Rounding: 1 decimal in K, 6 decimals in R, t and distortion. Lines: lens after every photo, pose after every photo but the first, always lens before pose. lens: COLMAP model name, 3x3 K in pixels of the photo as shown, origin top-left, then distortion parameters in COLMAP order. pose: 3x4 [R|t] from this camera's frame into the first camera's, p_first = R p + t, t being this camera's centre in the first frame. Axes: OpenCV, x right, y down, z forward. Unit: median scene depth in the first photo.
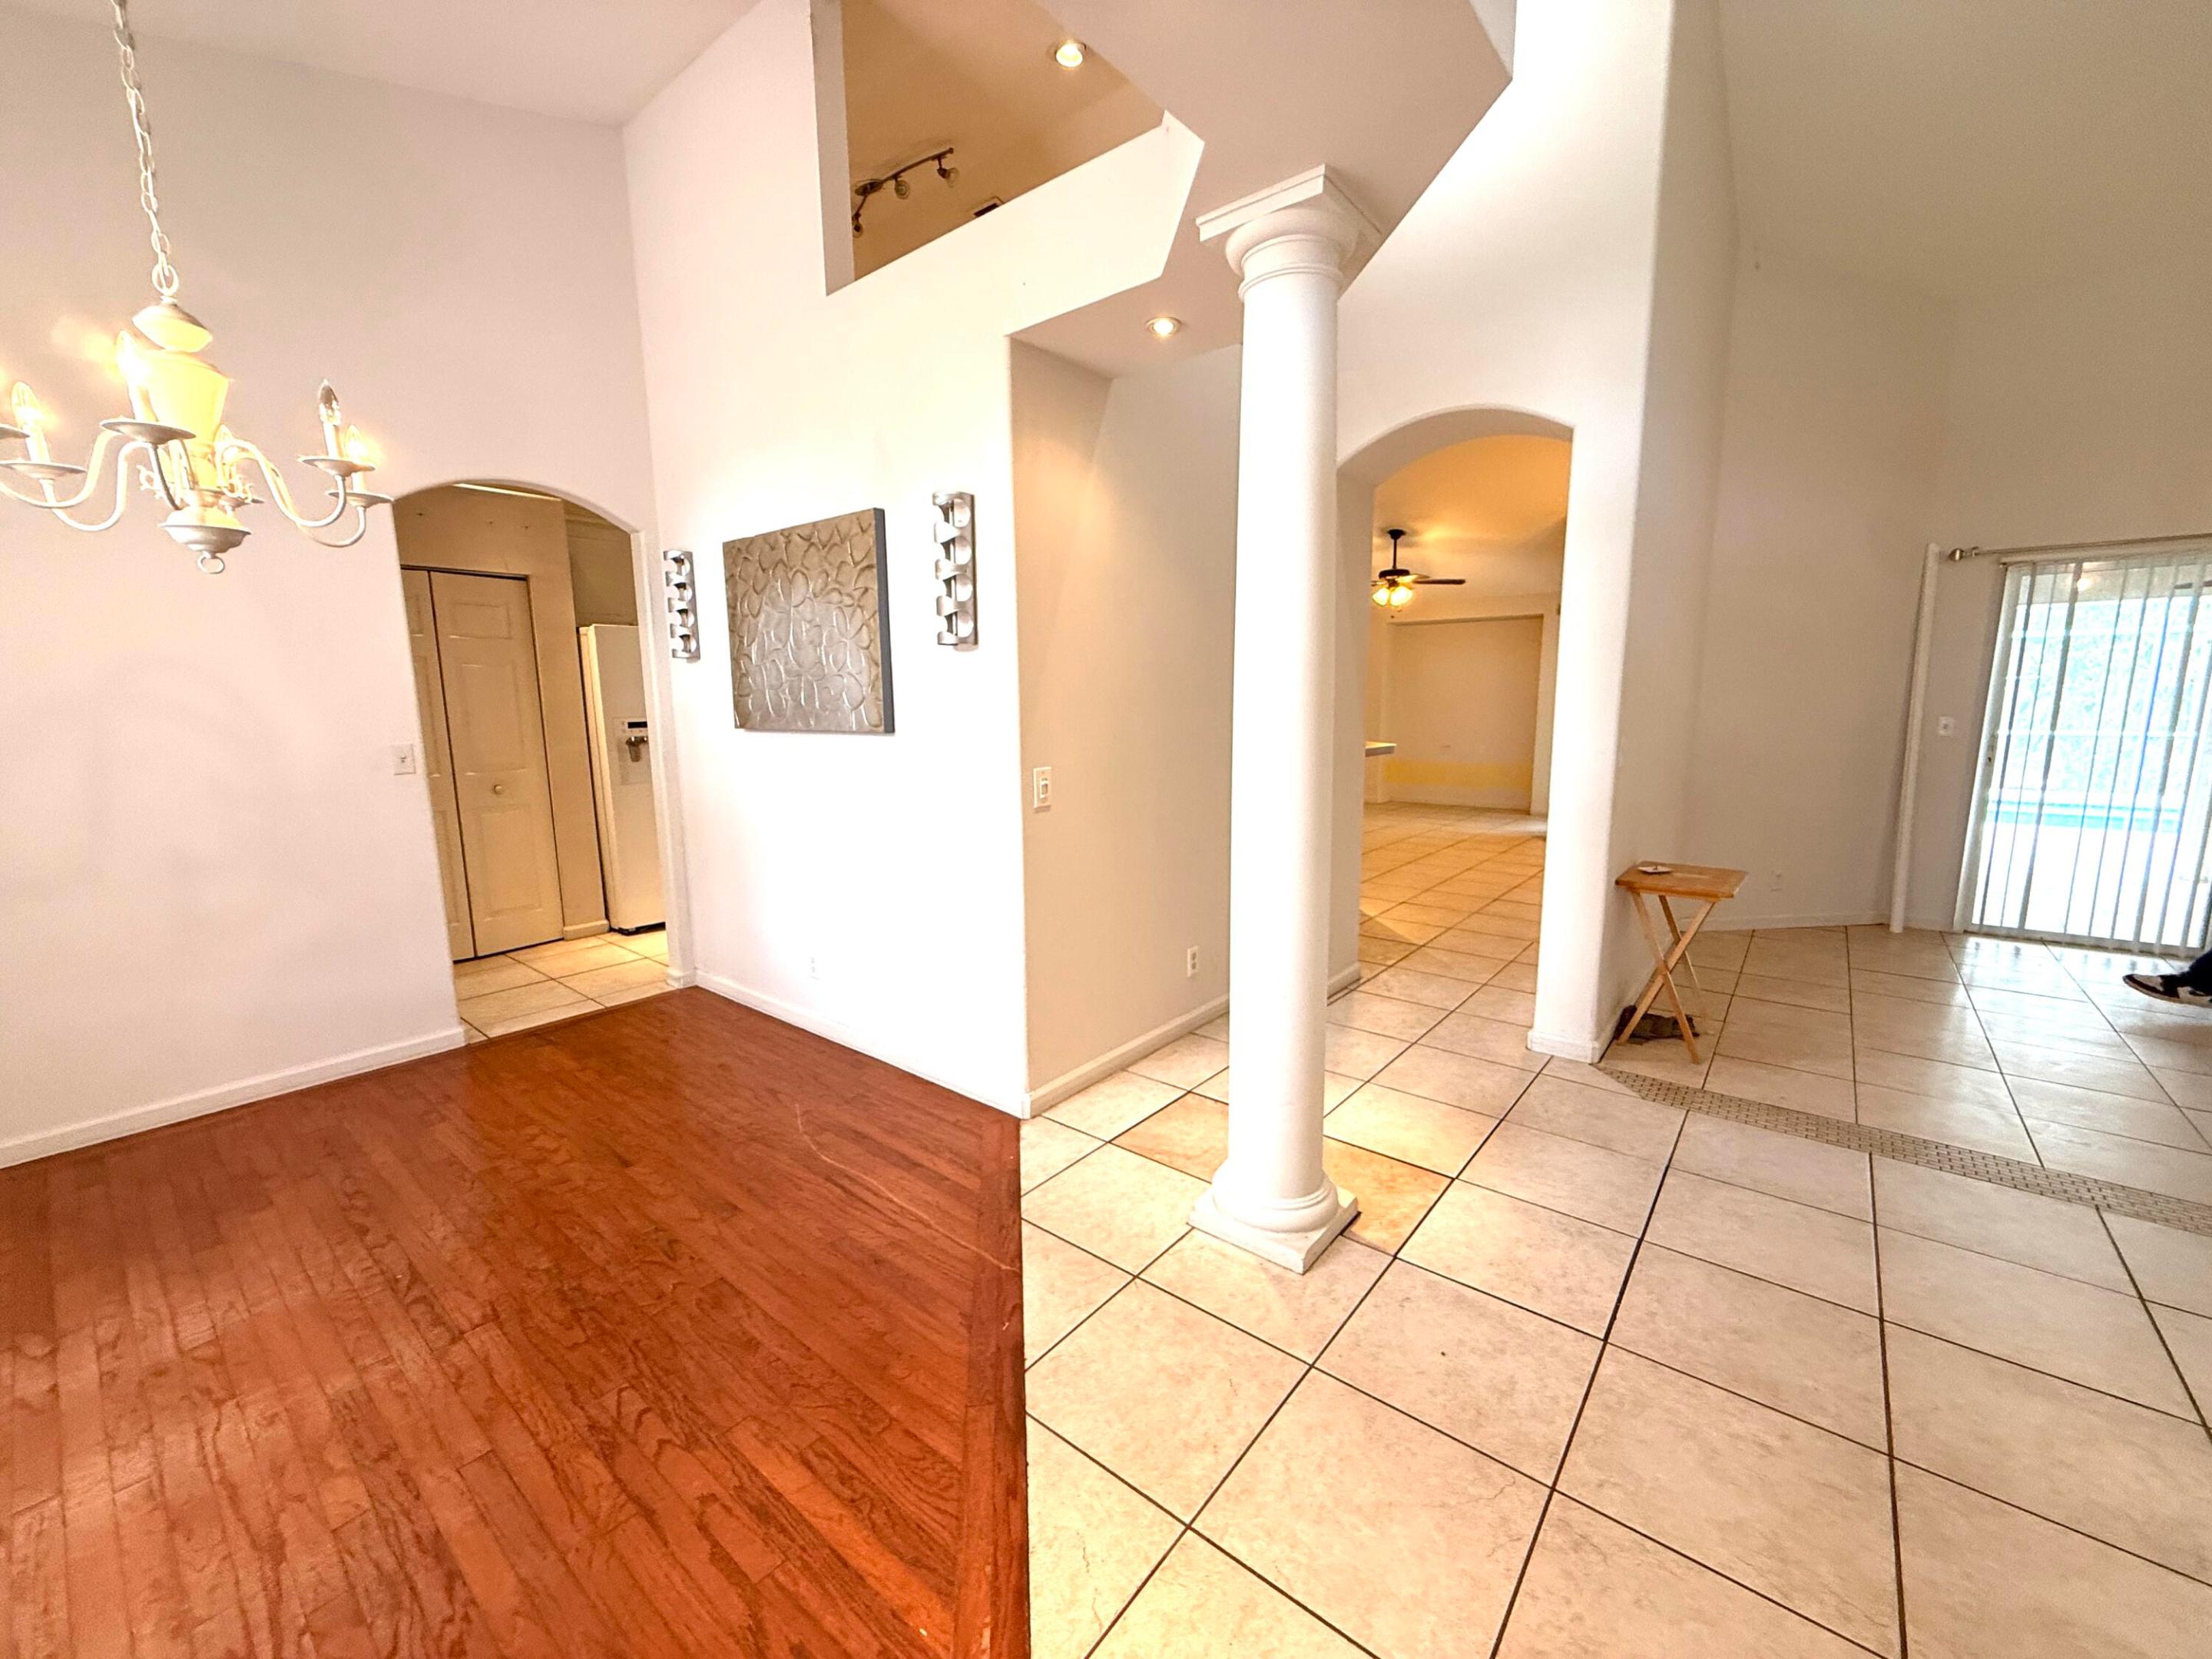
lens RADIAL K [[882.2, 0, 1102.1], [0, 882.2, 830.9], [0, 0, 1]] dist [0.000981, 0.000384]
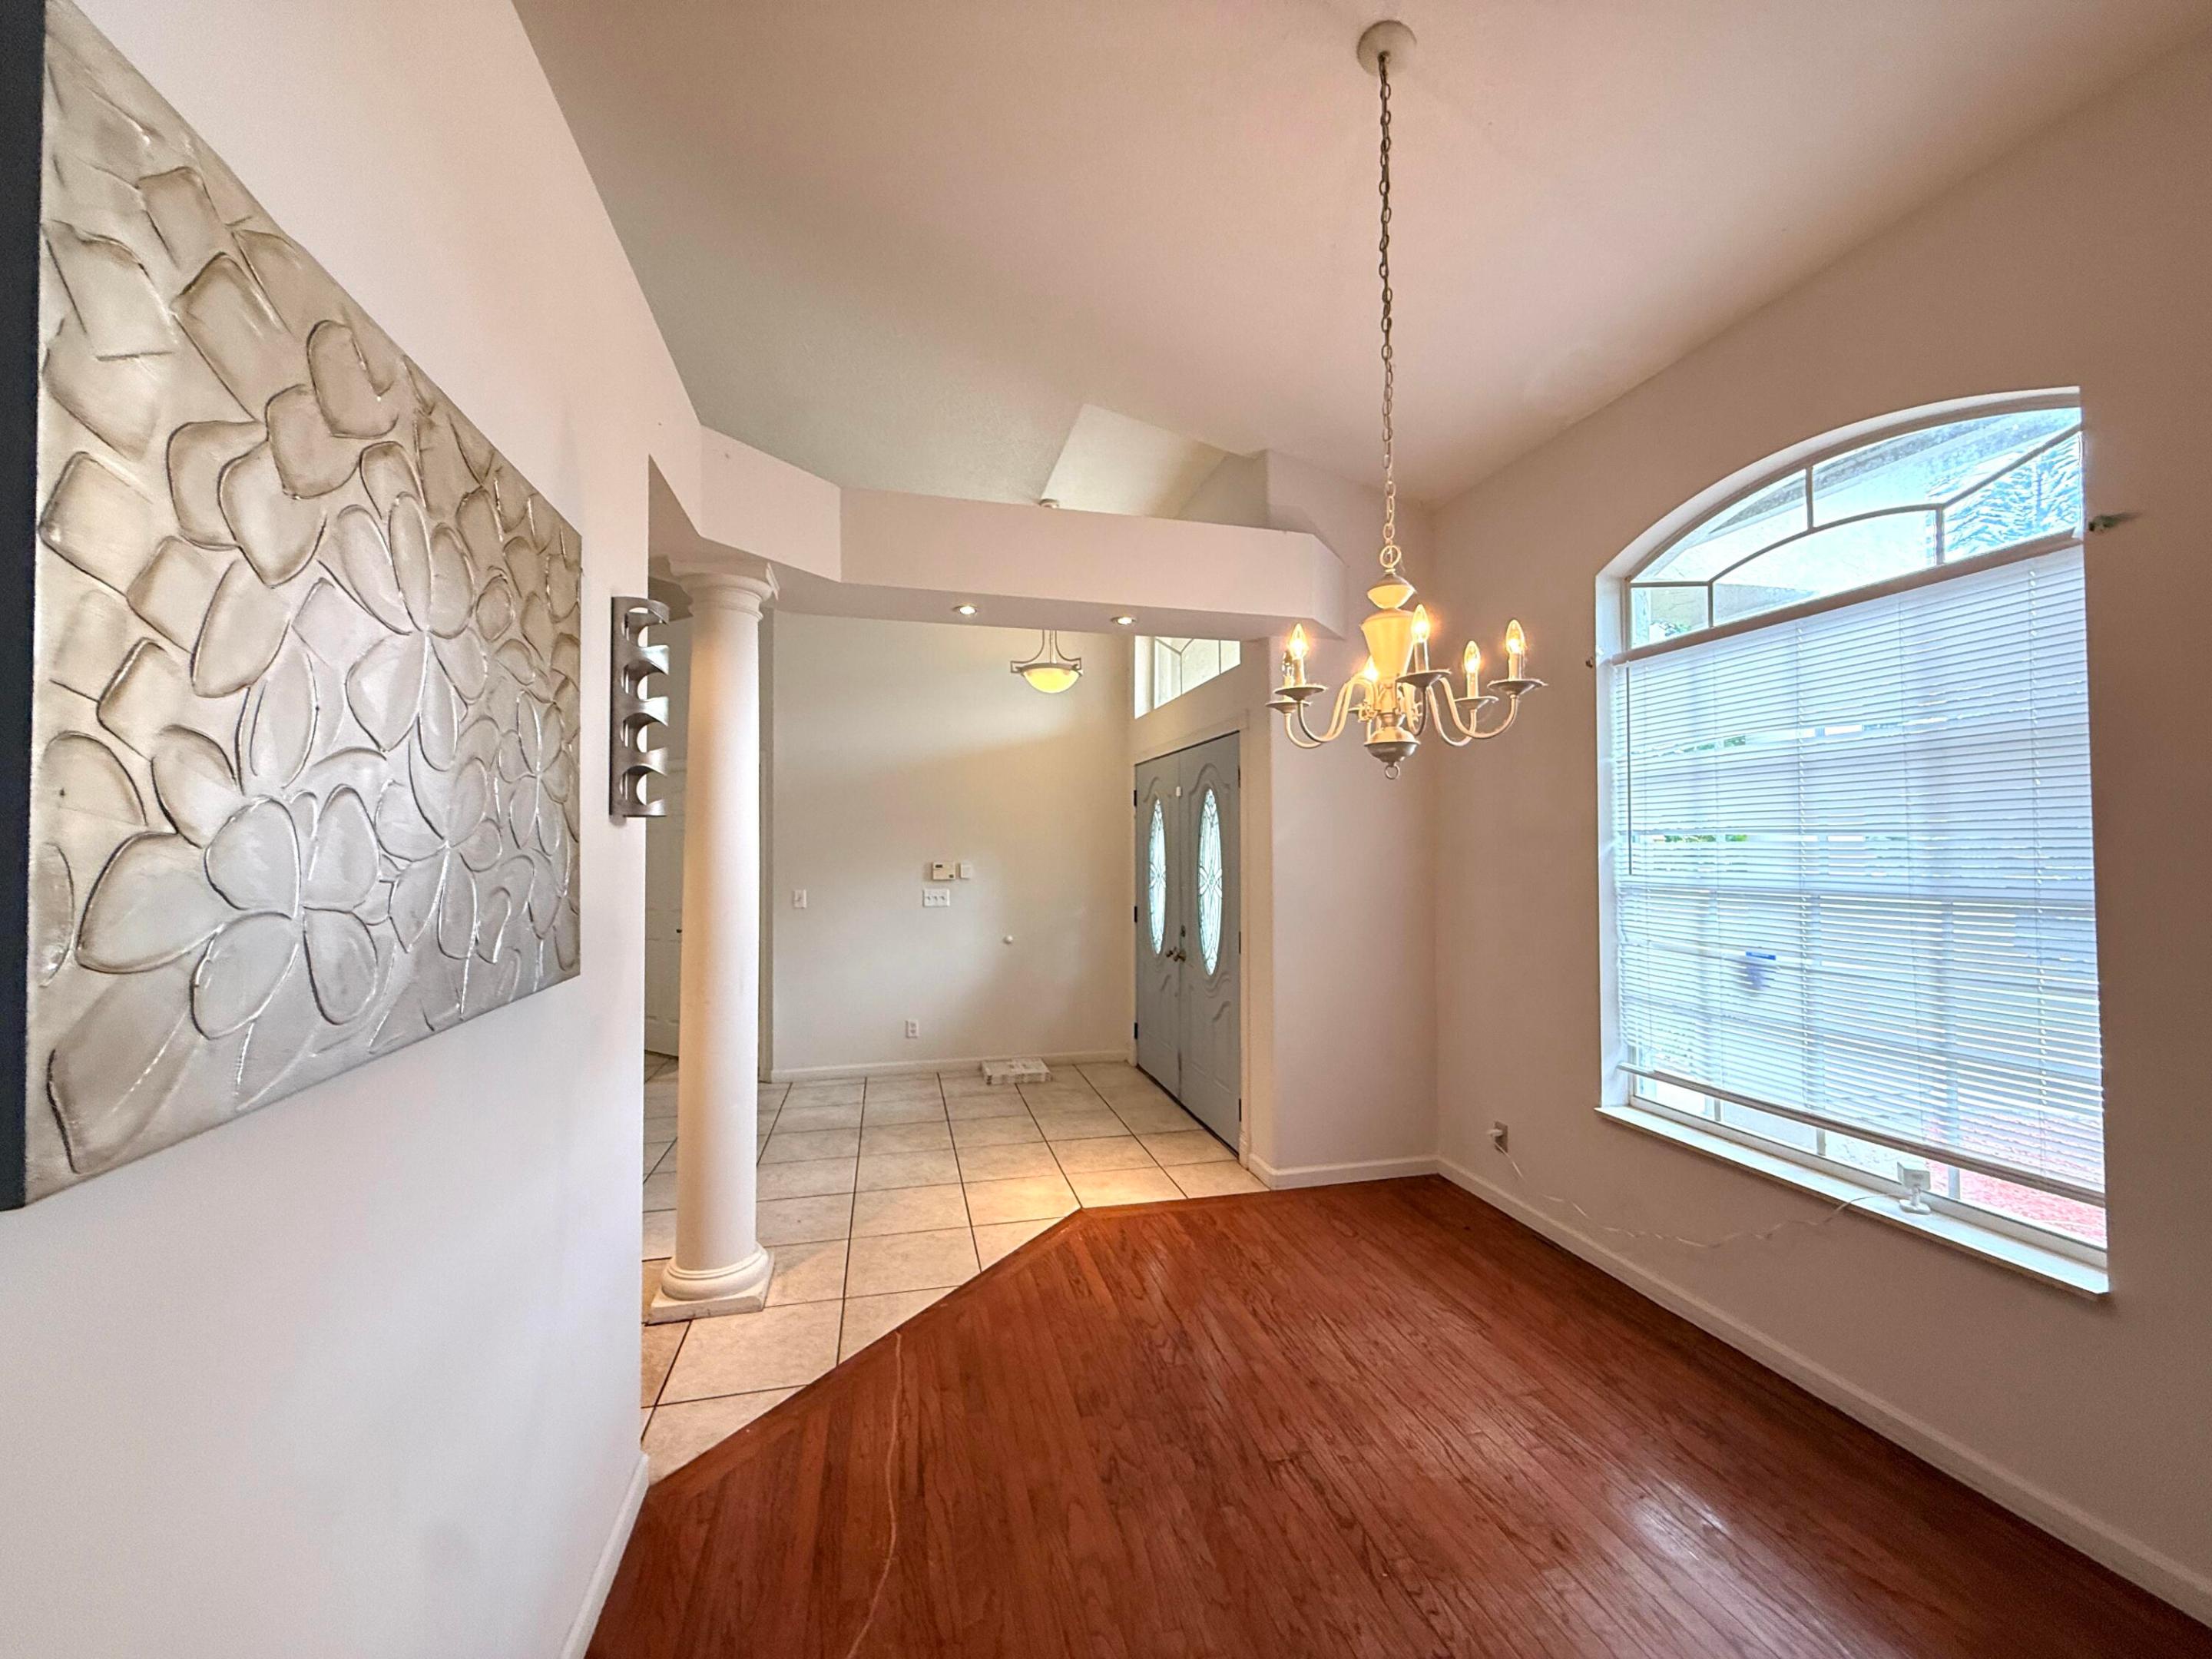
lens RADIAL K [[879.0, 0, 1101.4], [0, 879.0, 831.3], [0, 0, 1]] dist [0.000880, -0.000178]
pose [[-0.798766, 0.026792, 0.601045, -0.919067], [0.105236, 0.989828, 0.095733, -0.245177], [-0.592366, 0.139720, -0.793461, 1.435281]]
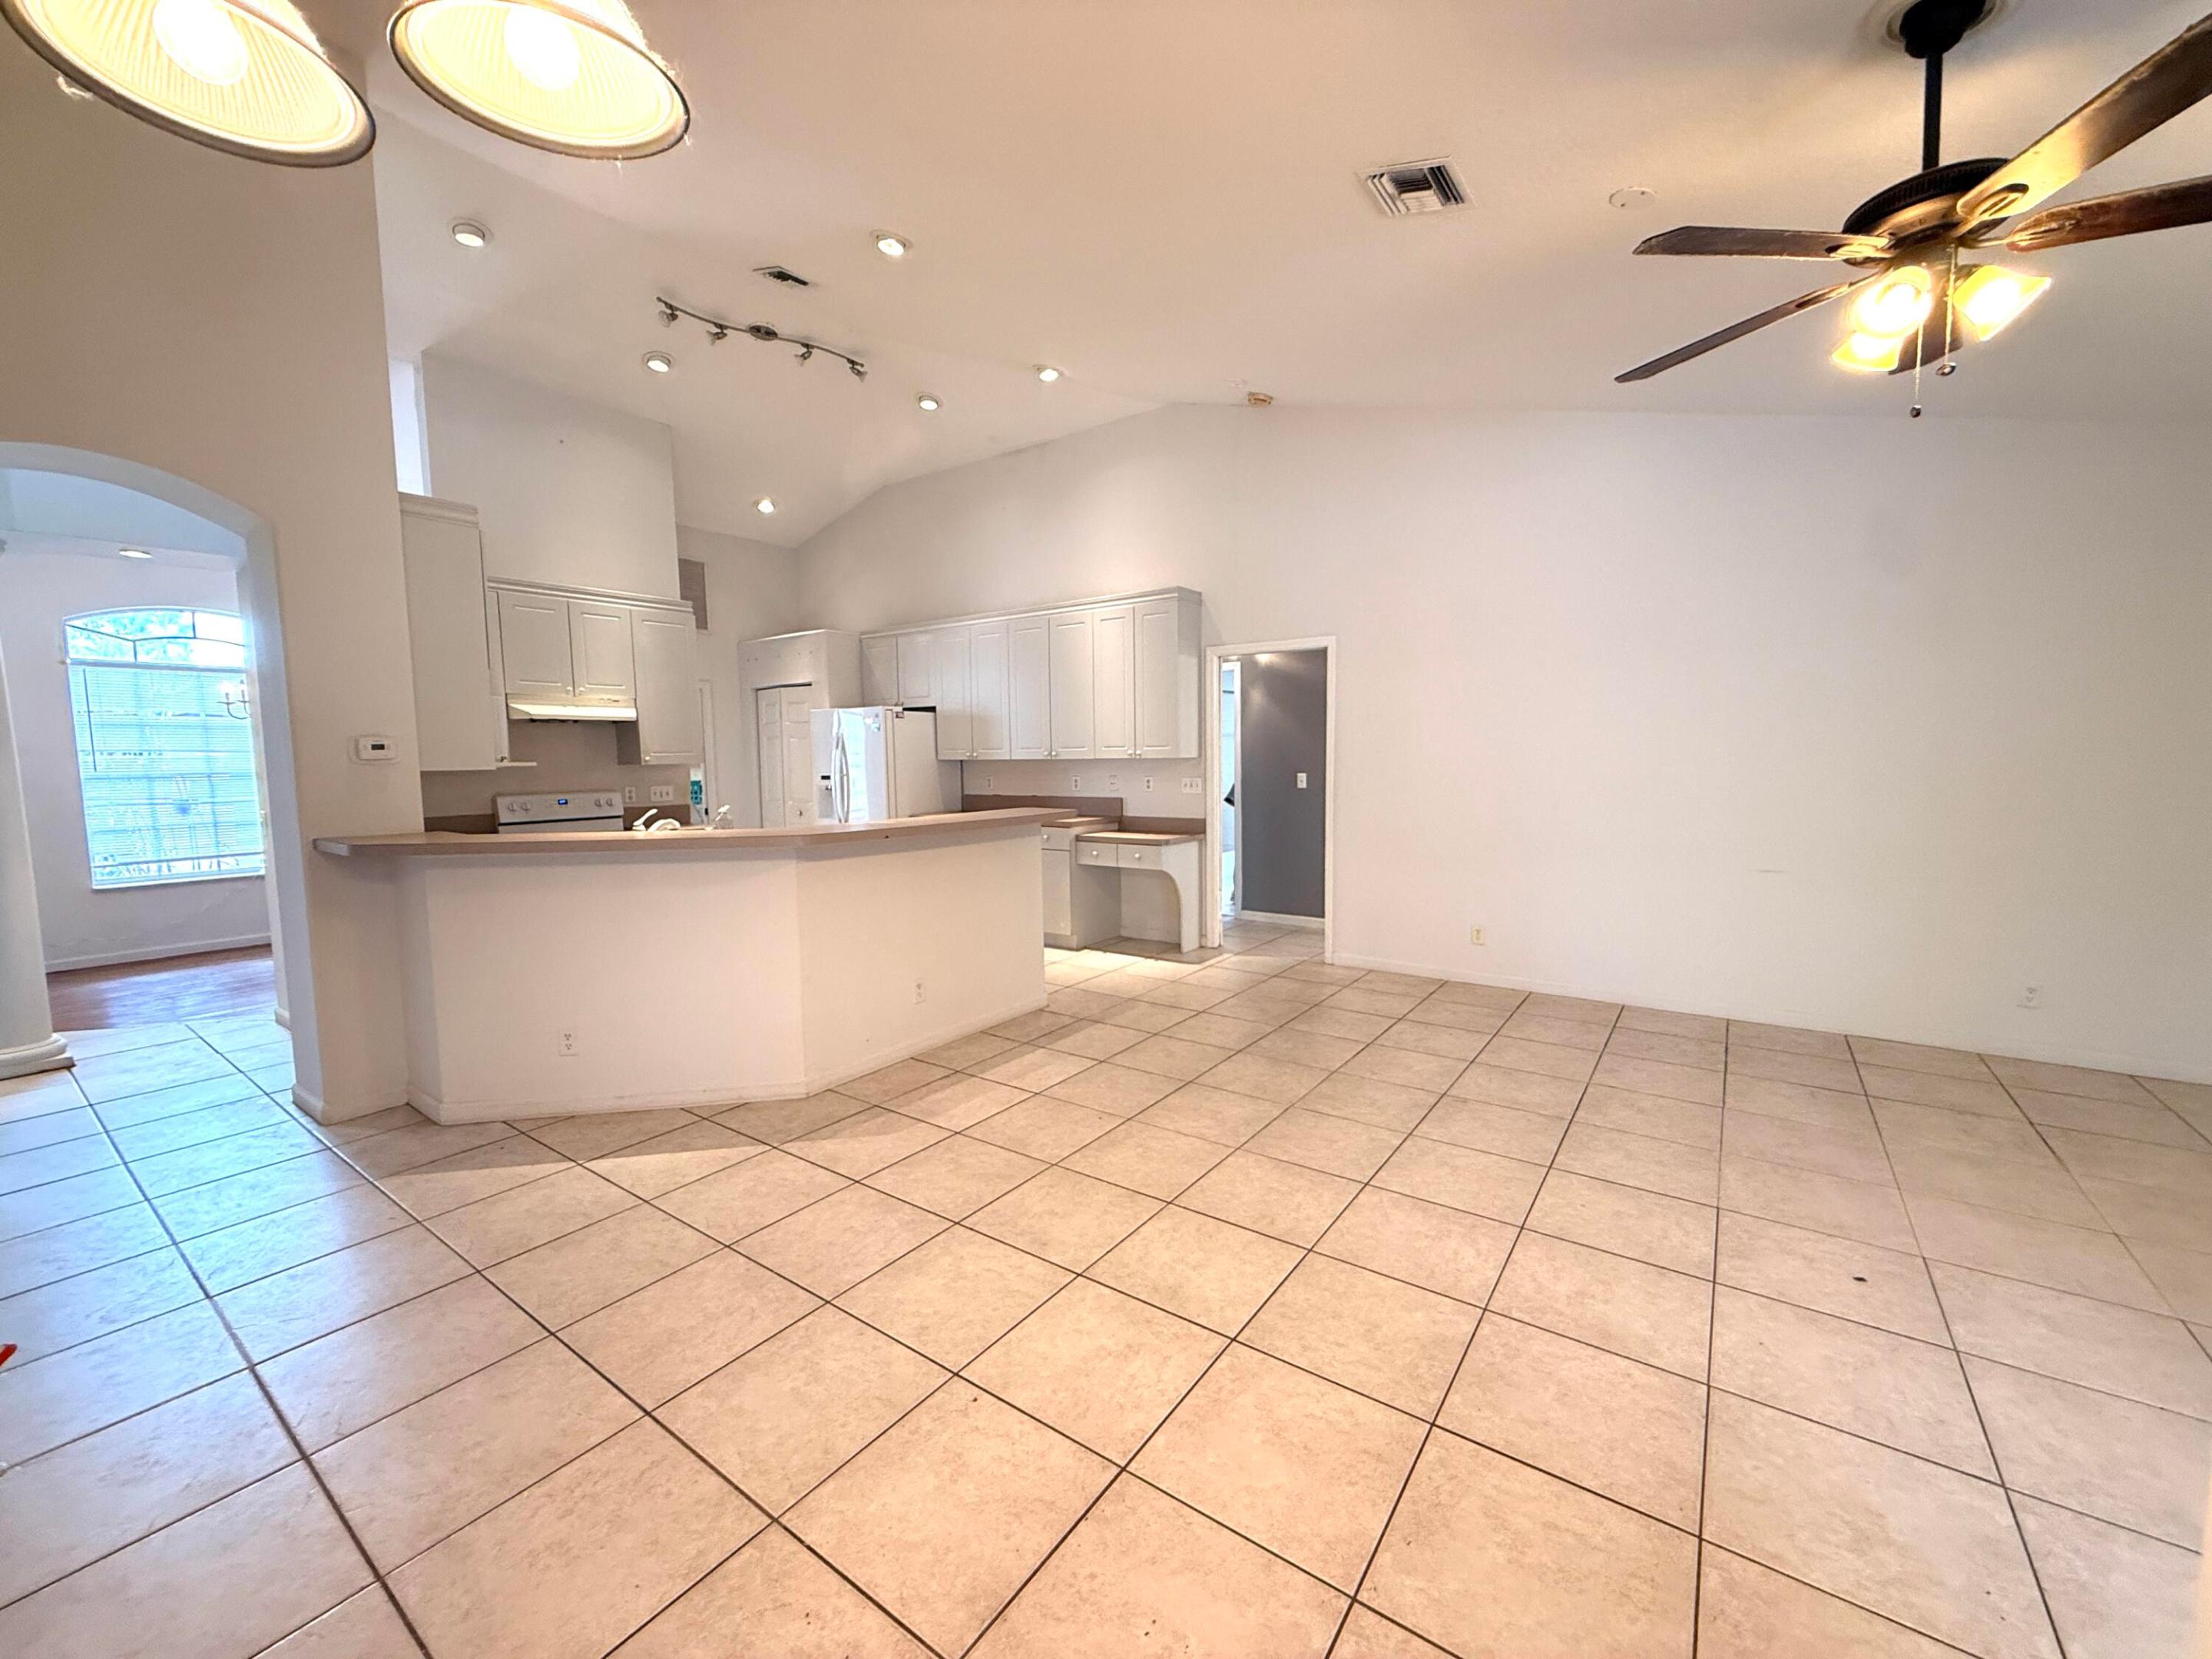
lens RADIAL K [[879.0, 0, 1101.4], [0, 879.0, 831.3], [0, 0, 1]] dist [0.000880, -0.000178]
pose [[0.061646, 0.094876, -0.993579, 1.829665], [-0.140884, 0.986332, 0.085443, -0.435246], [0.988105, 0.134713, 0.074170, 2.671531]]
